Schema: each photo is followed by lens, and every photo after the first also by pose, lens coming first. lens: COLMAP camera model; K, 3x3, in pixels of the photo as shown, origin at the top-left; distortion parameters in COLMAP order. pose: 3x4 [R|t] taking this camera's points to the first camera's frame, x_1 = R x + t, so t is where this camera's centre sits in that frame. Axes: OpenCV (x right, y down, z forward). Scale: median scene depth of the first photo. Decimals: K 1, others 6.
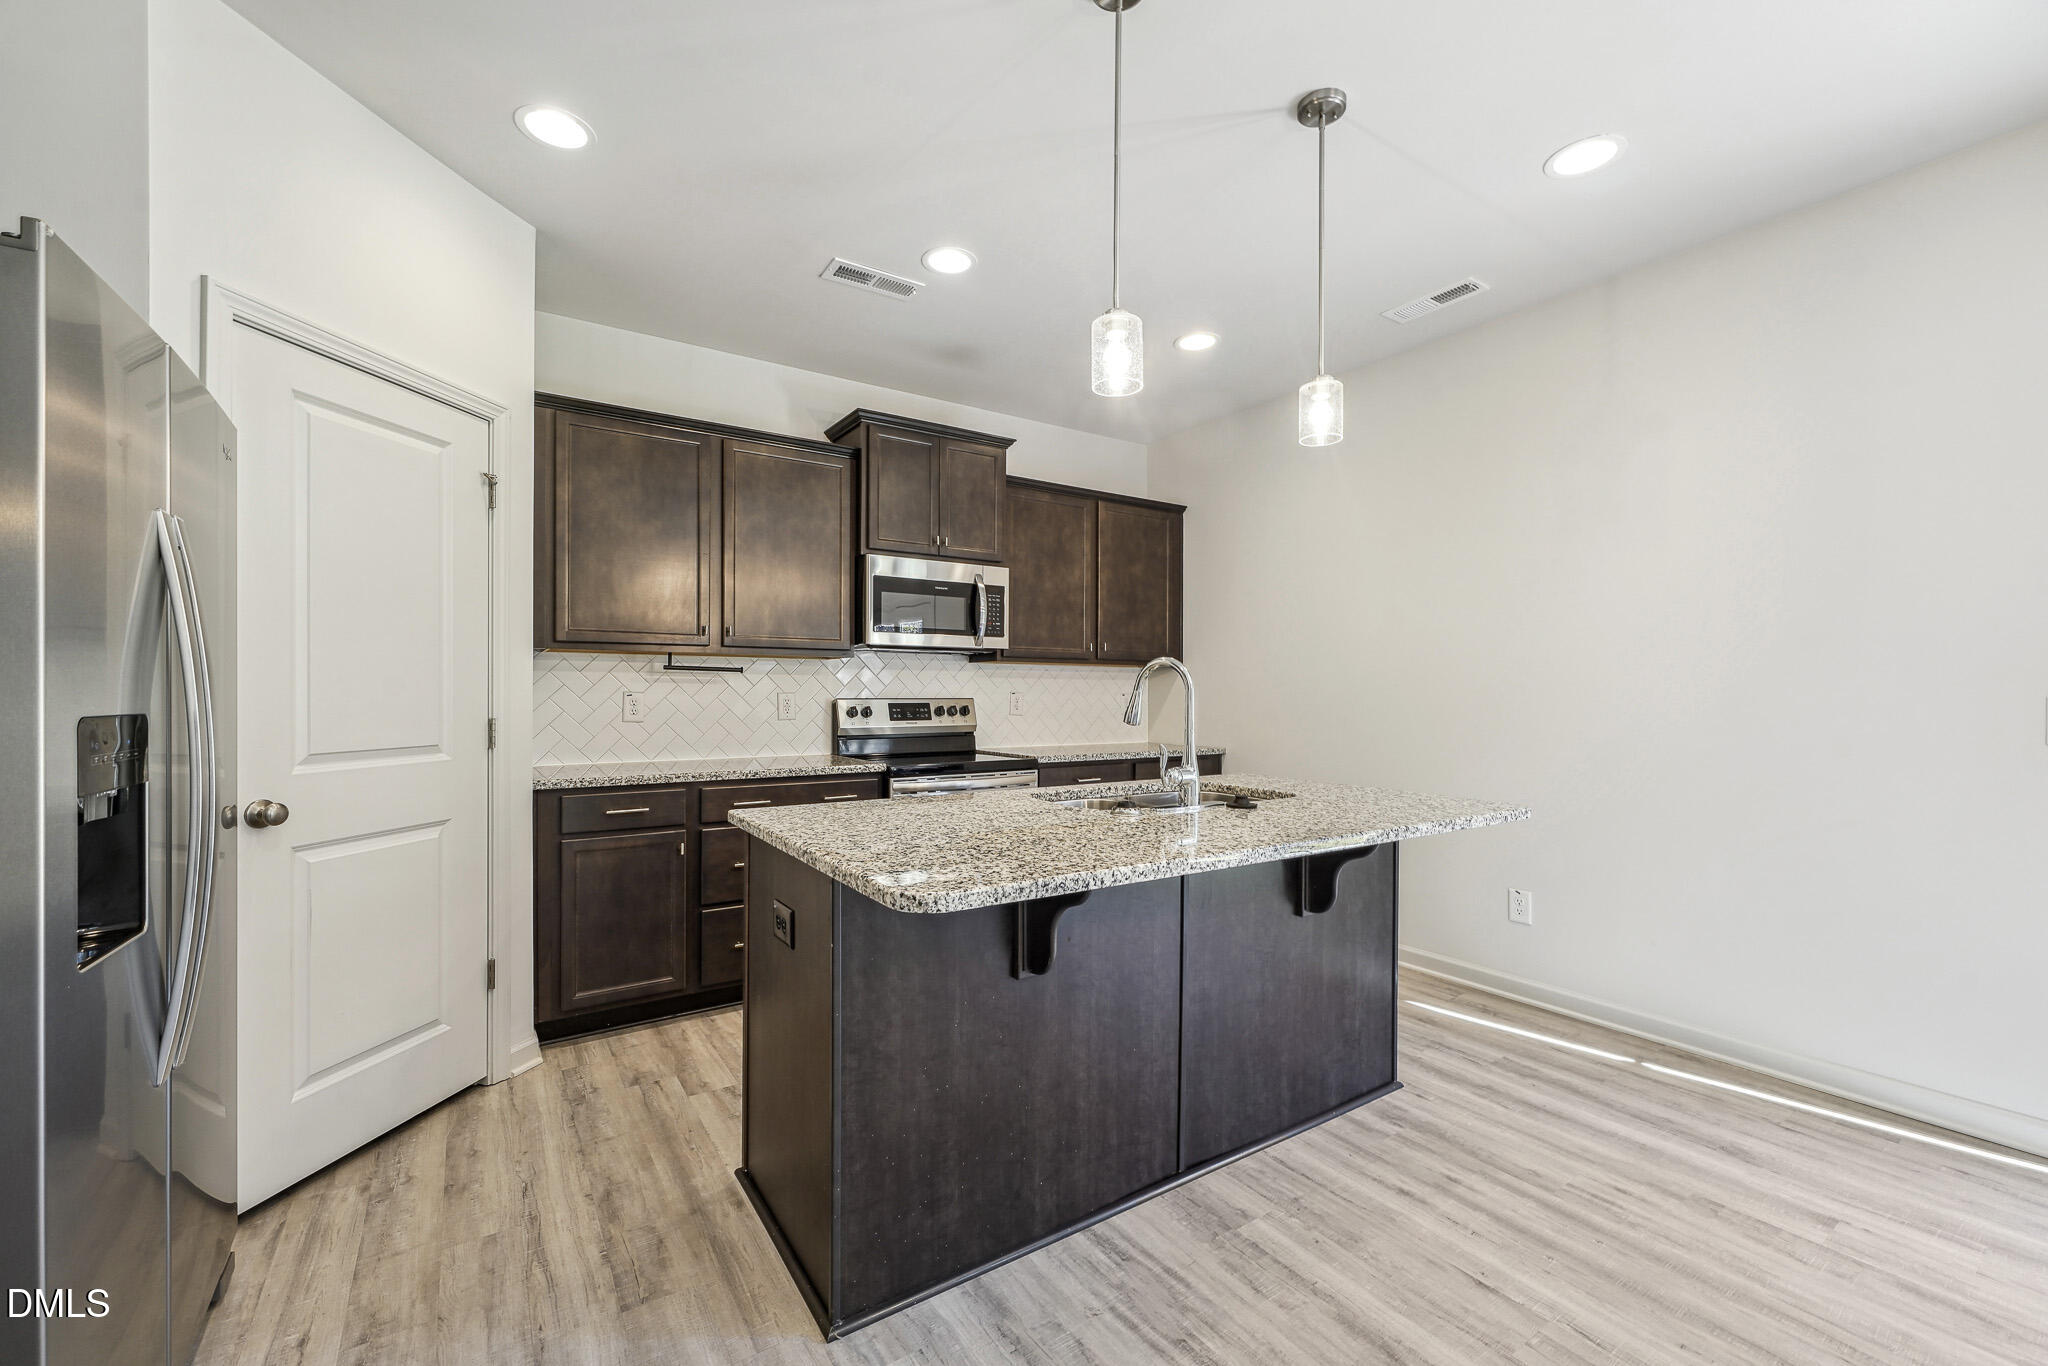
lens RADIAL K [[816.1, 0, 1013.2], [0, 816.1, 694.6], [0, 0, 1]] dist [-0.000070, 0.000197]
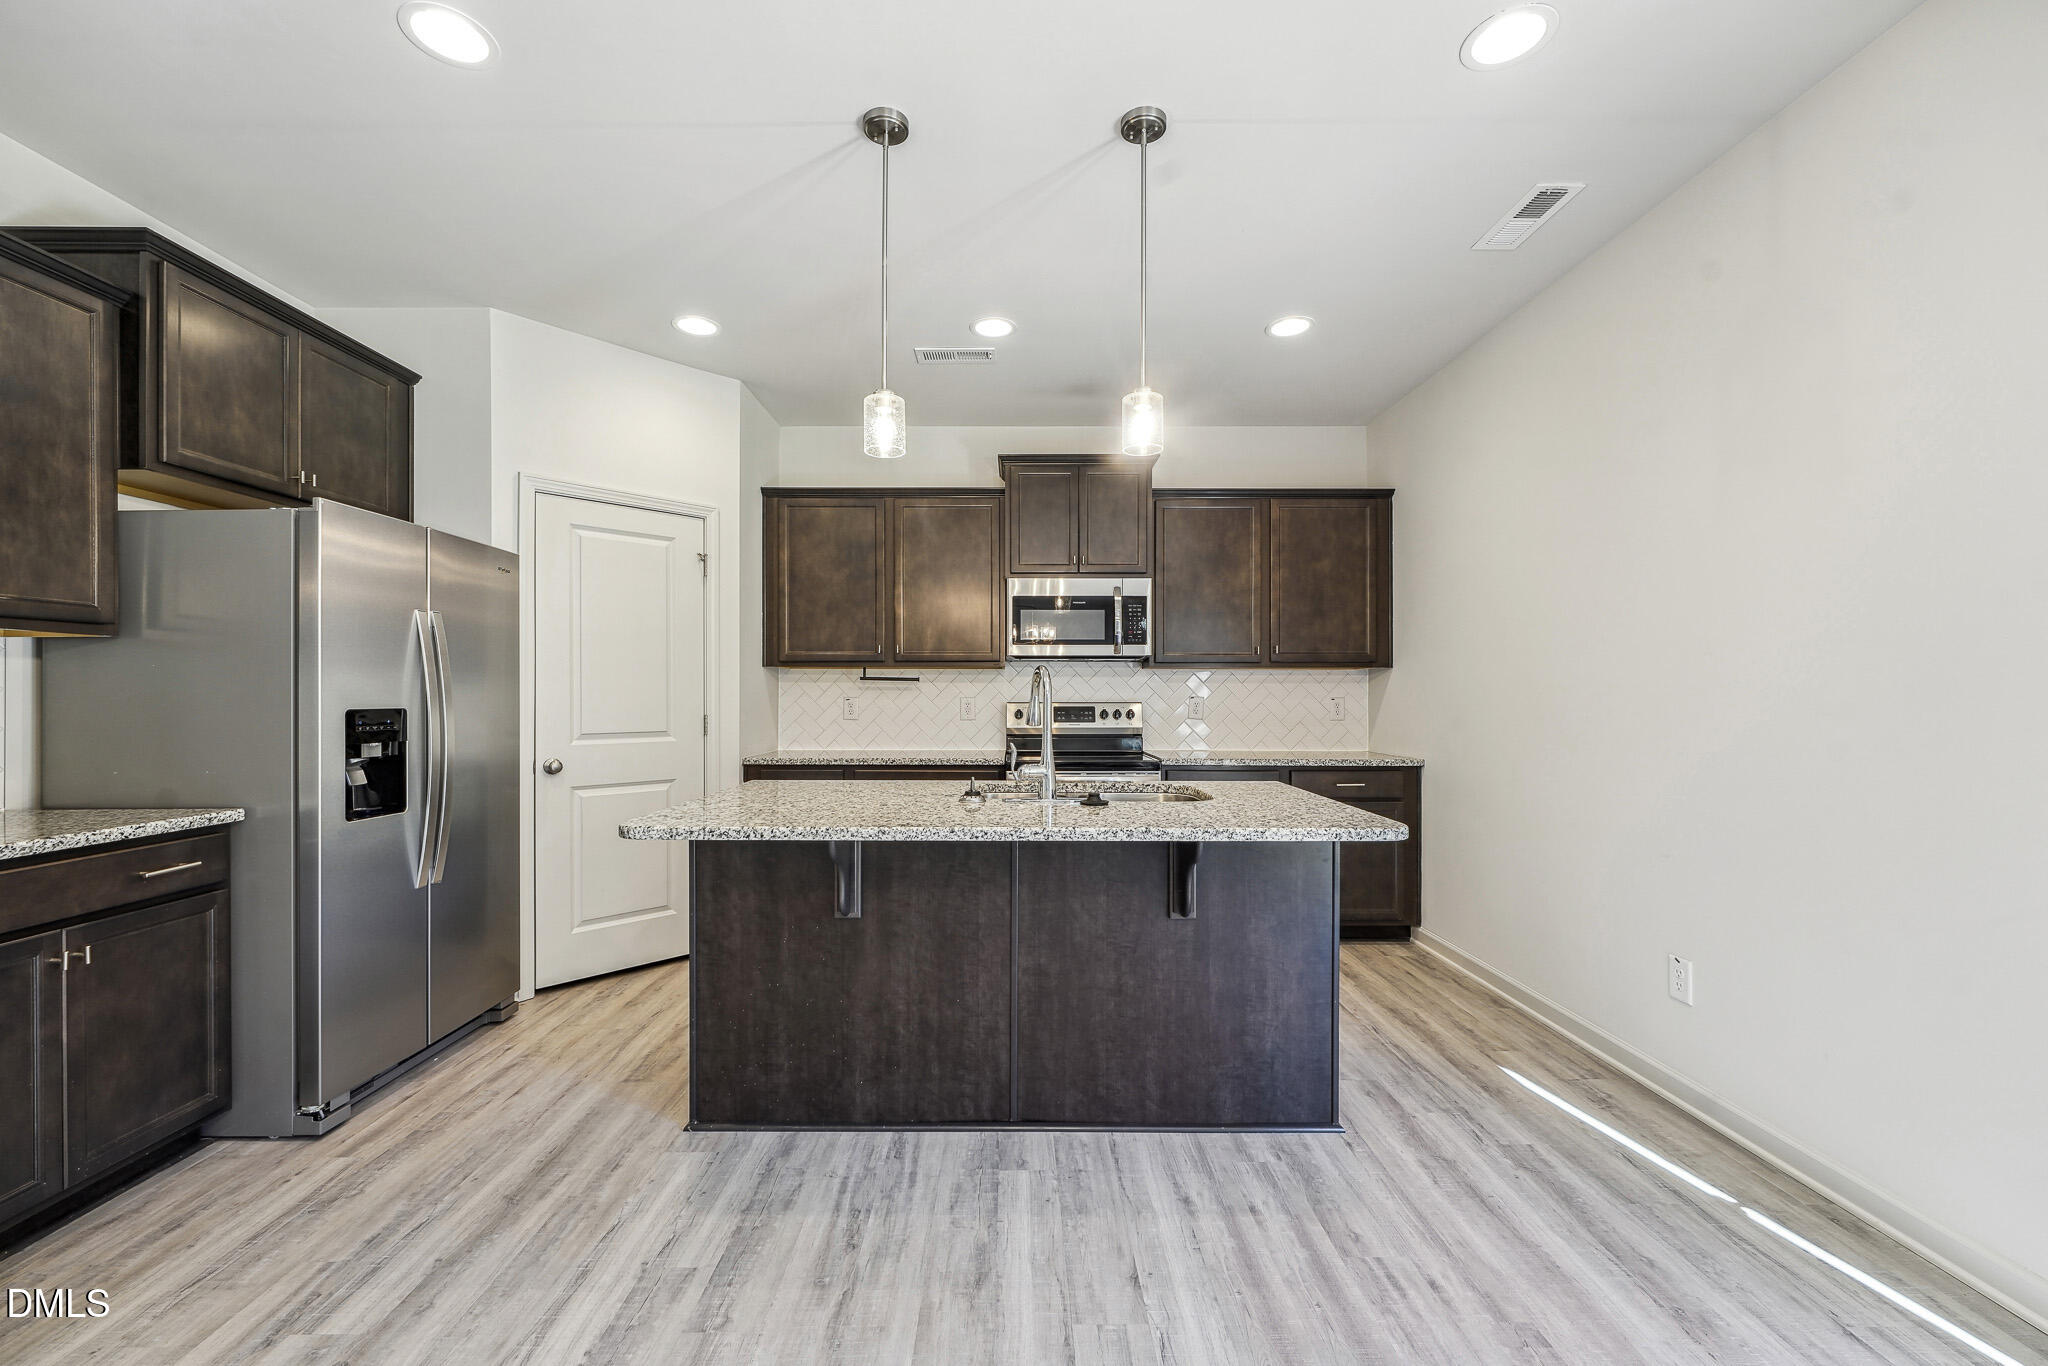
lens RADIAL K [[813.8, 0, 1019.1], [0, 813.8, 699.4], [0, 0, 1]] dist [-0.000732, 0.000080]
pose [[0.840454, 0.000018, -0.541883, 0.622669], [0.000277, 1.000000, 0.000463, -0.000096], [0.541883, -0.000540, 0.840454, 0.043786]]
